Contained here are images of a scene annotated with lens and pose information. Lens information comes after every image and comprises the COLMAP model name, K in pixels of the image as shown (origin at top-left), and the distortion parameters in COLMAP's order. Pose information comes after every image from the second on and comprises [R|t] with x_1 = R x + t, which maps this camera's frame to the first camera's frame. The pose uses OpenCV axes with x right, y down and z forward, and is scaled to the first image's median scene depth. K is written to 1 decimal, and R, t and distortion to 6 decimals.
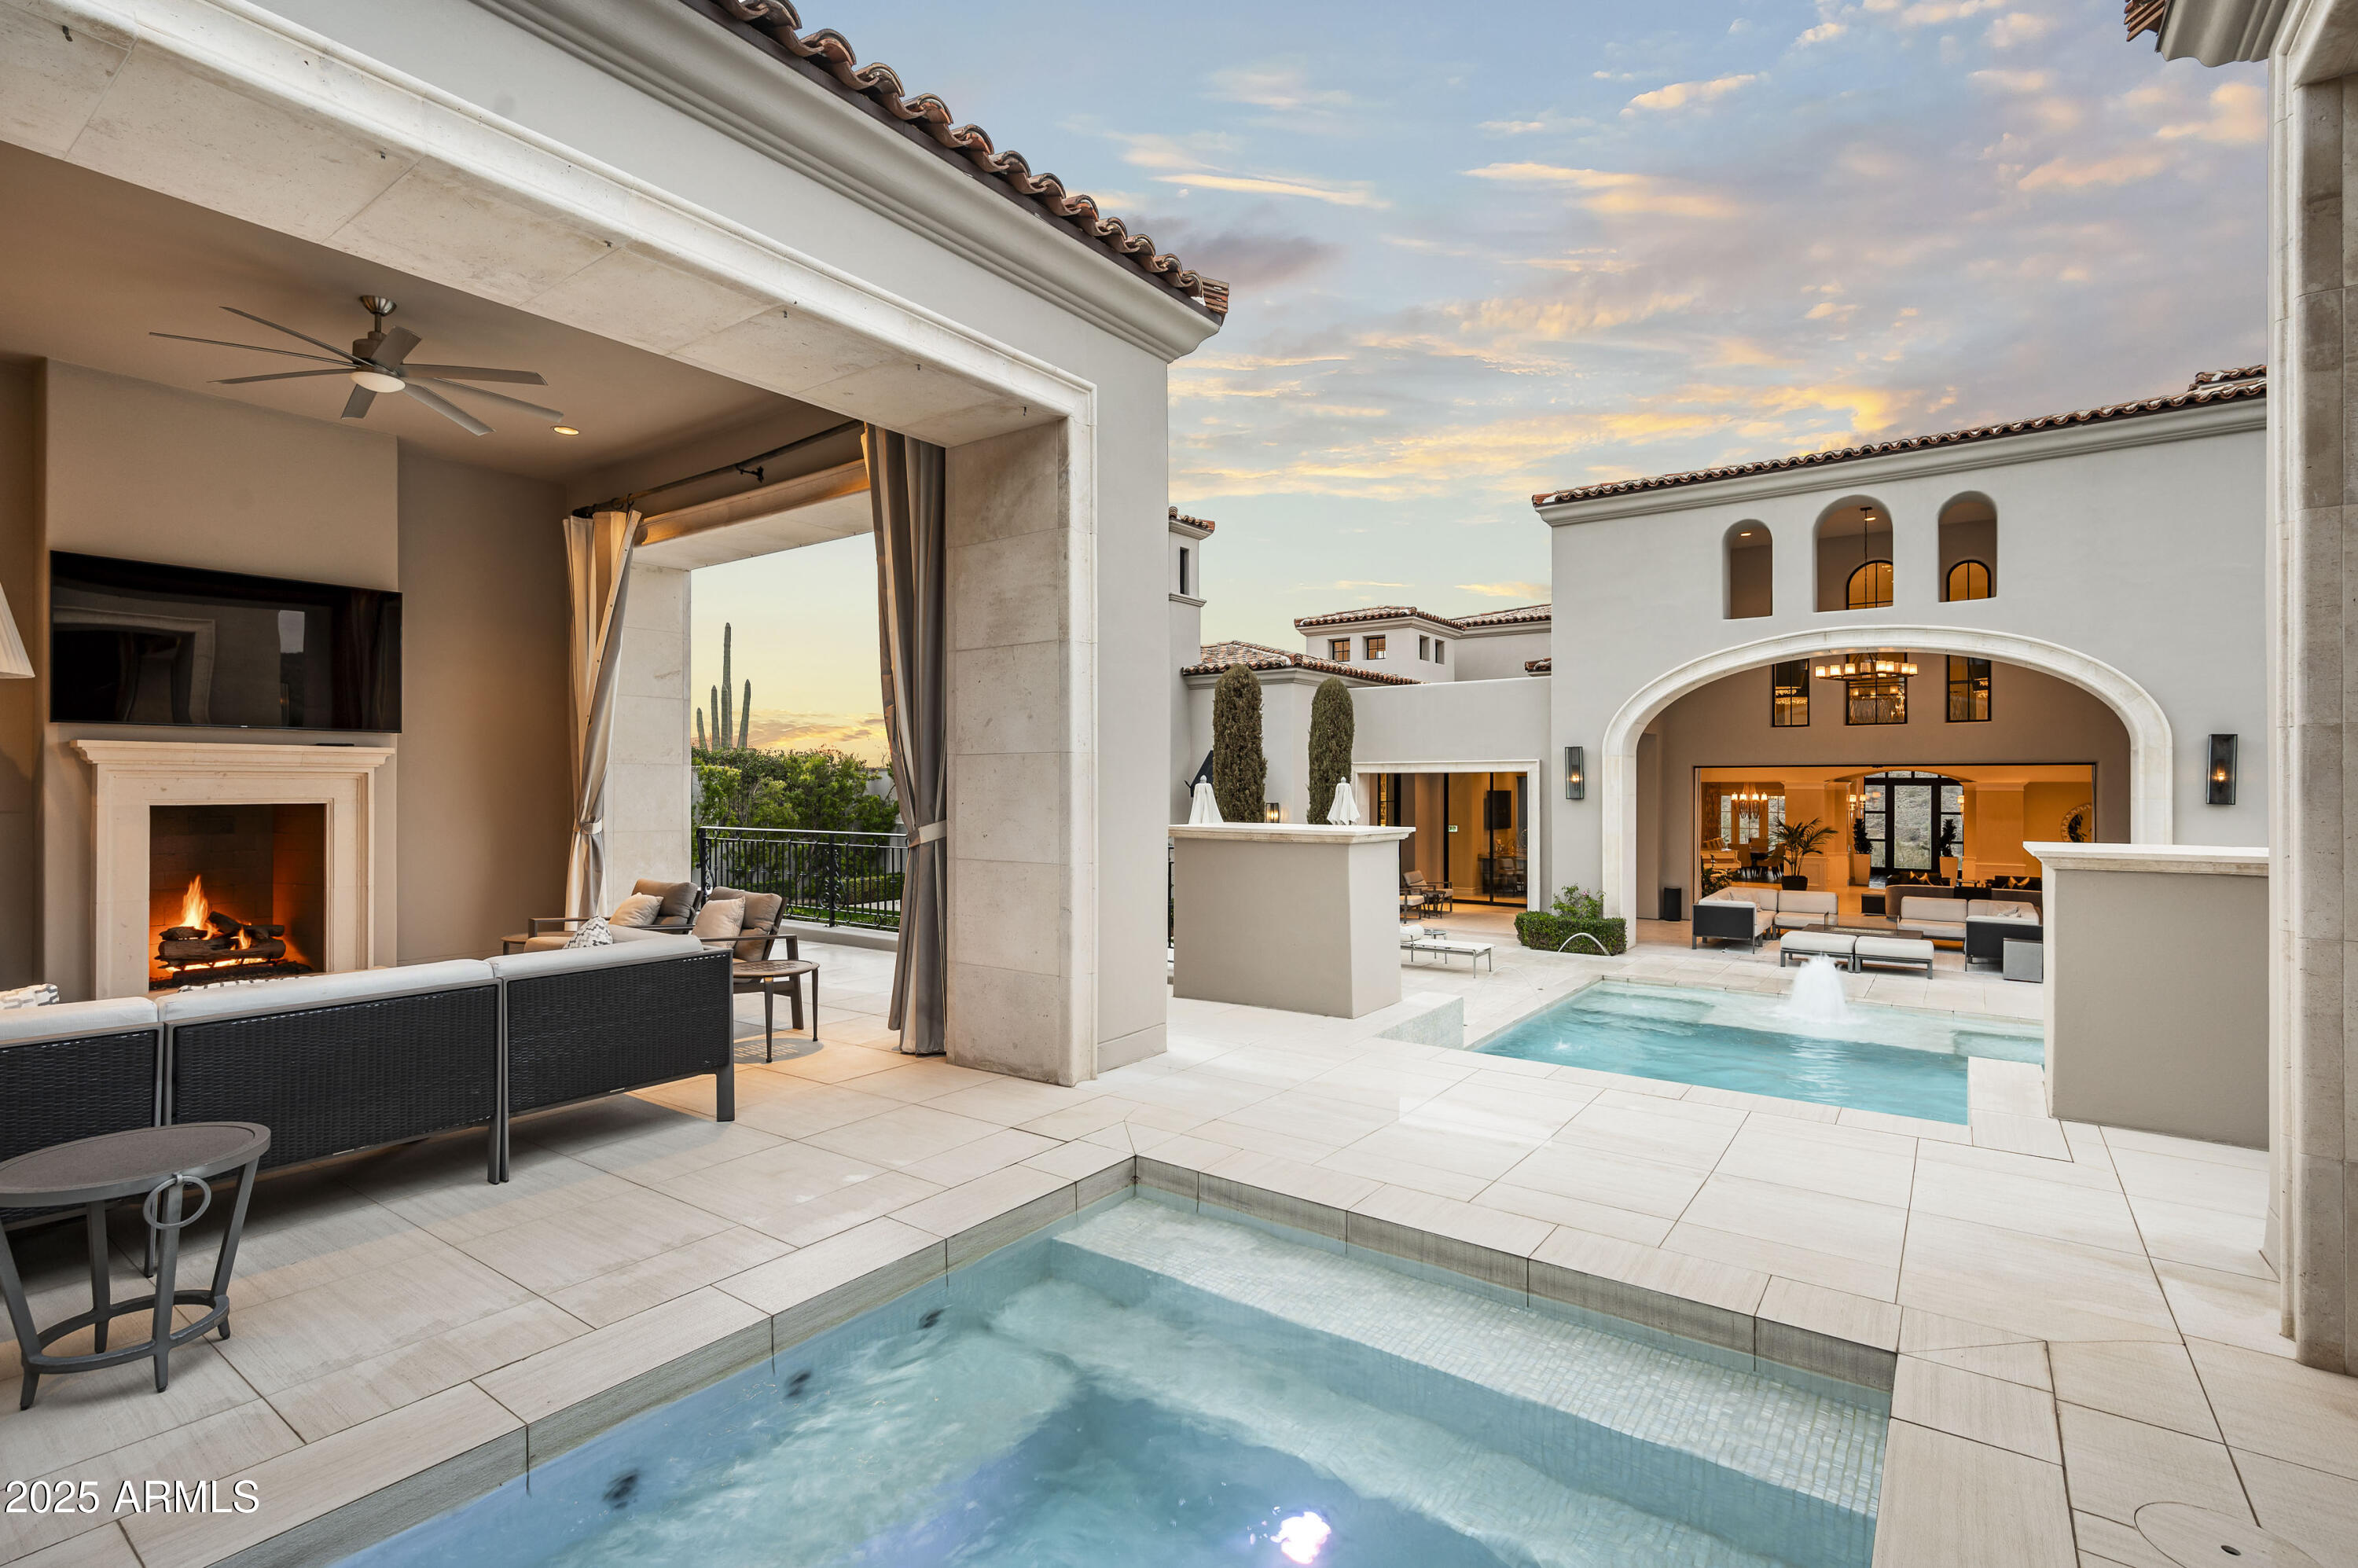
lens RADIAL K [[1083.2, 0, 1185.3], [0, 1083.2, 768.4], [0, 0, 1]] dist [-0.013480, -0.000163]
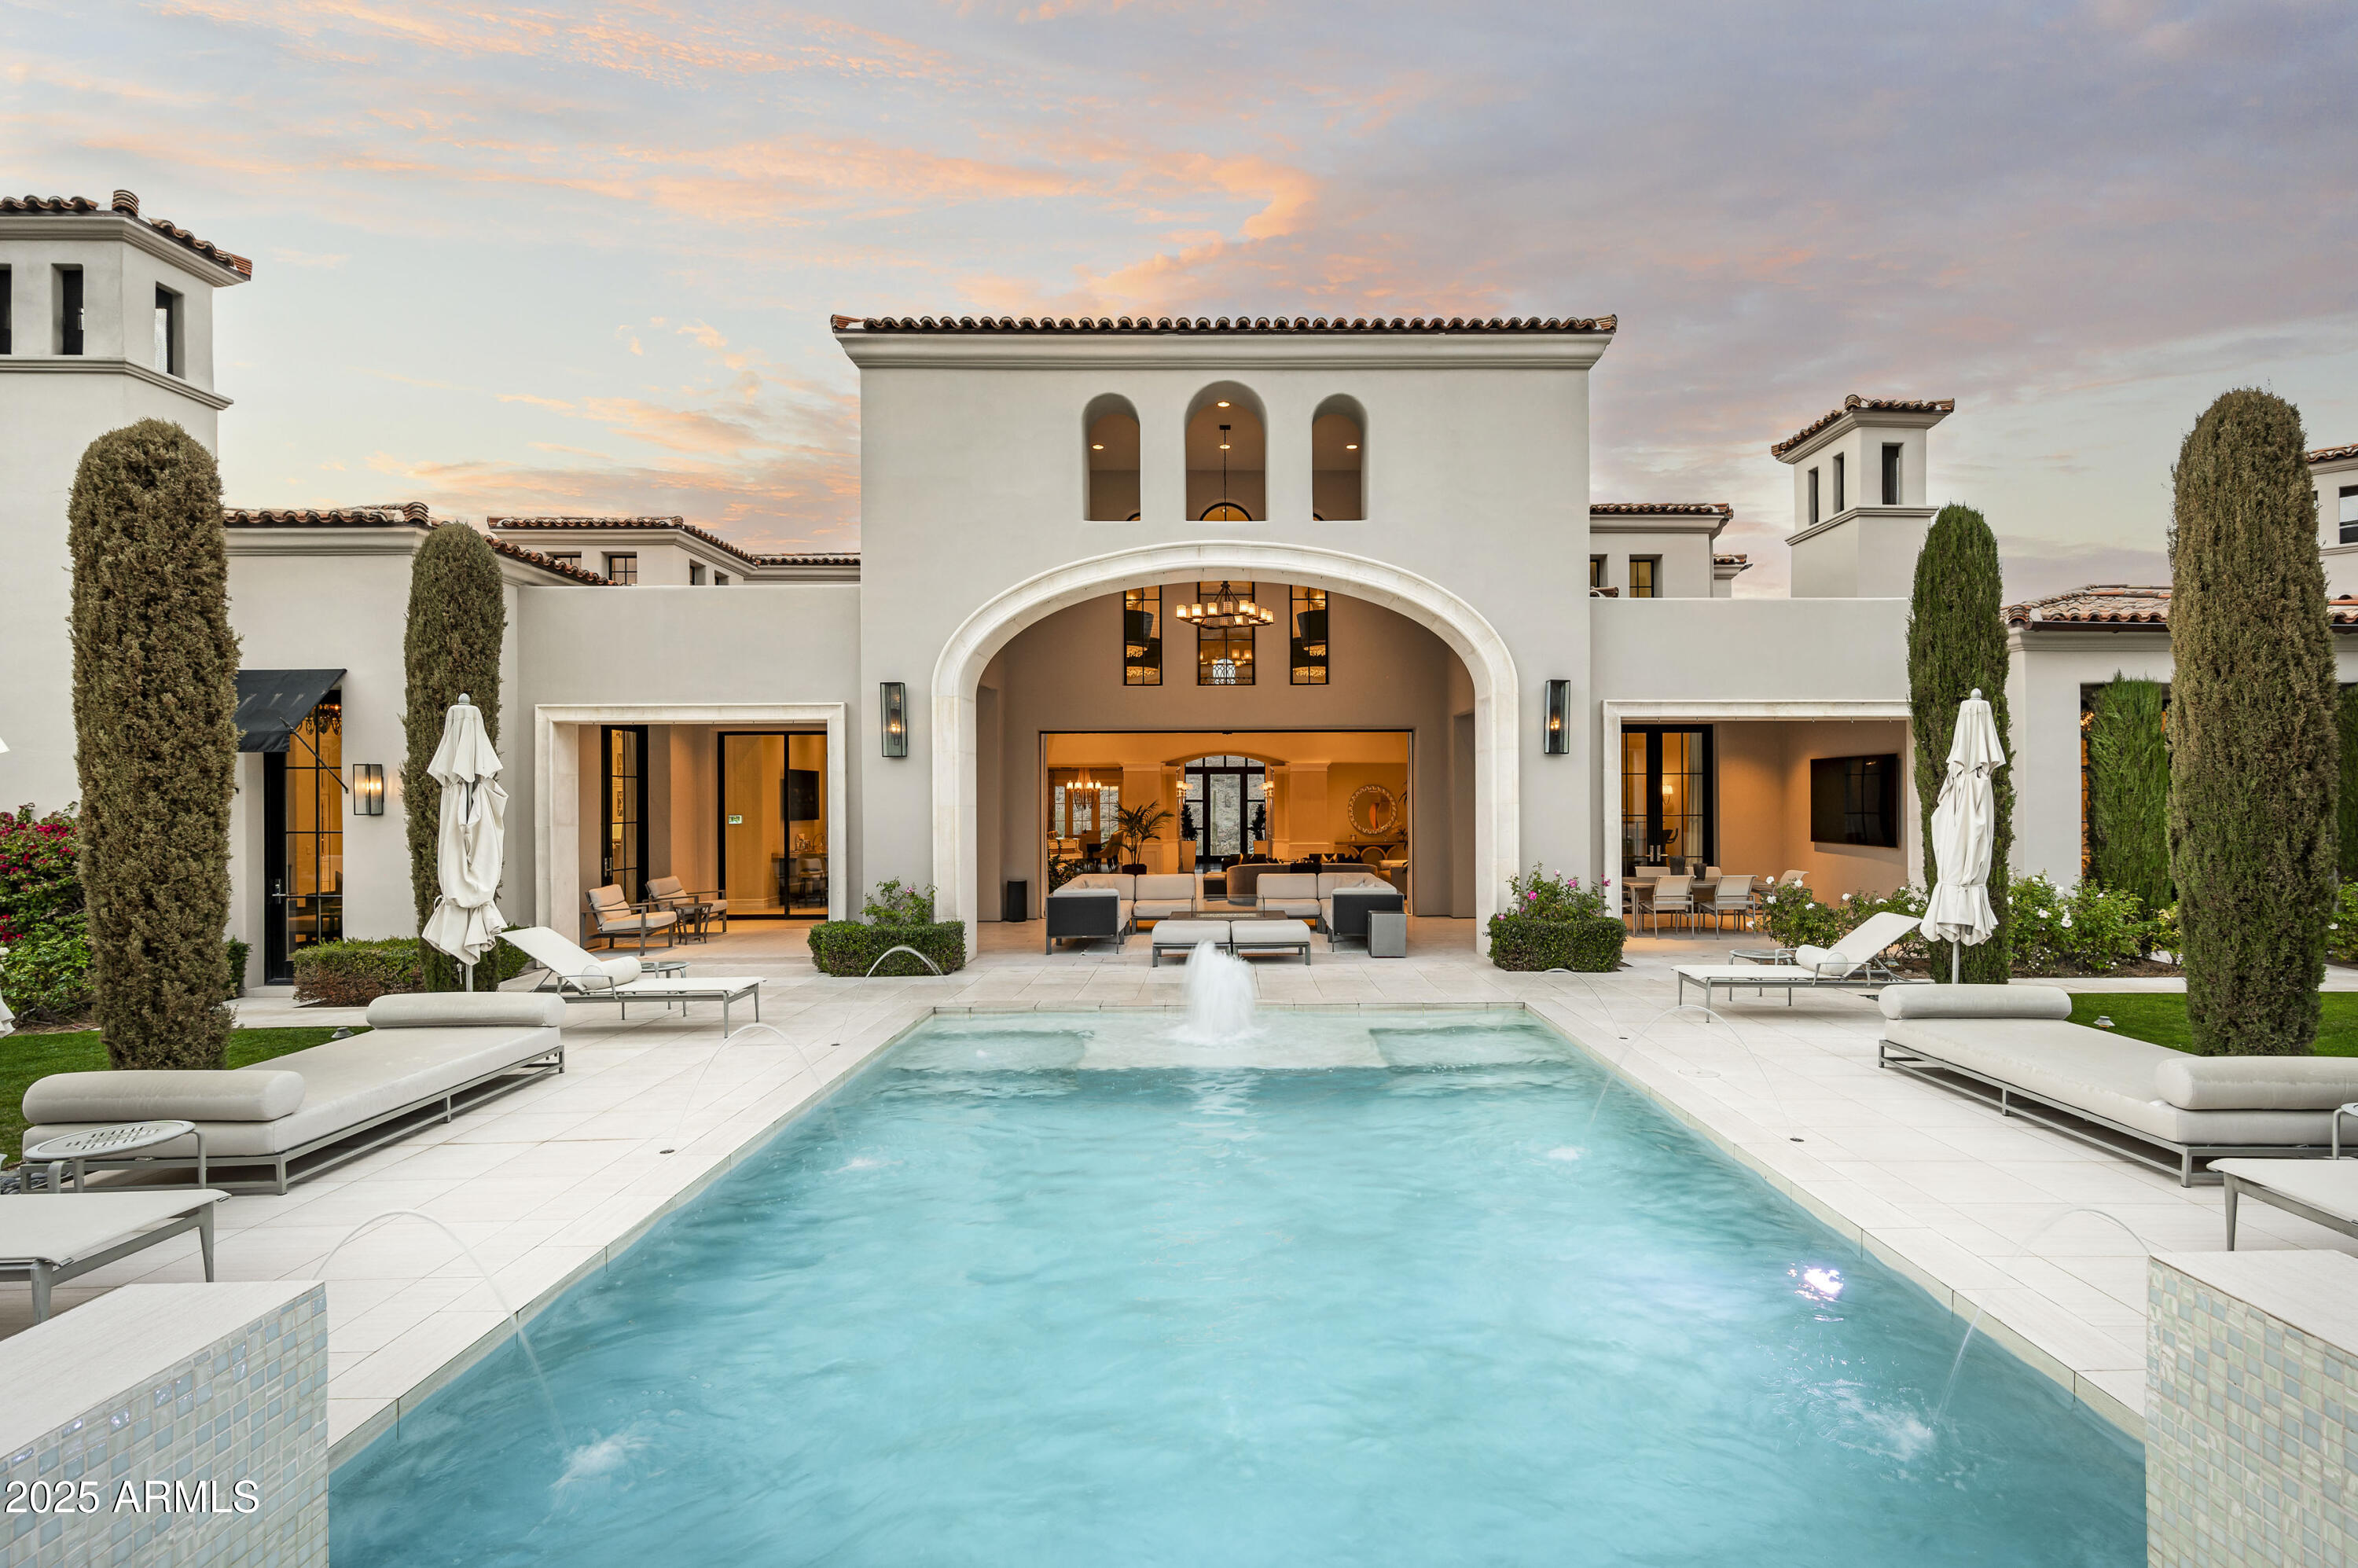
lens RADIAL K [[1074.5, 0, 1179.0], [0, 1074.5, 784.0], [0, 0, 1]] dist [0.017185, -0.000027]
pose [[0.828768, -0.002738, 0.559586, 0.121072], [0.005490, 0.999980, -0.003237, 0.048981], [-0.559565, 0.005755, 0.828766, 0.313854]]
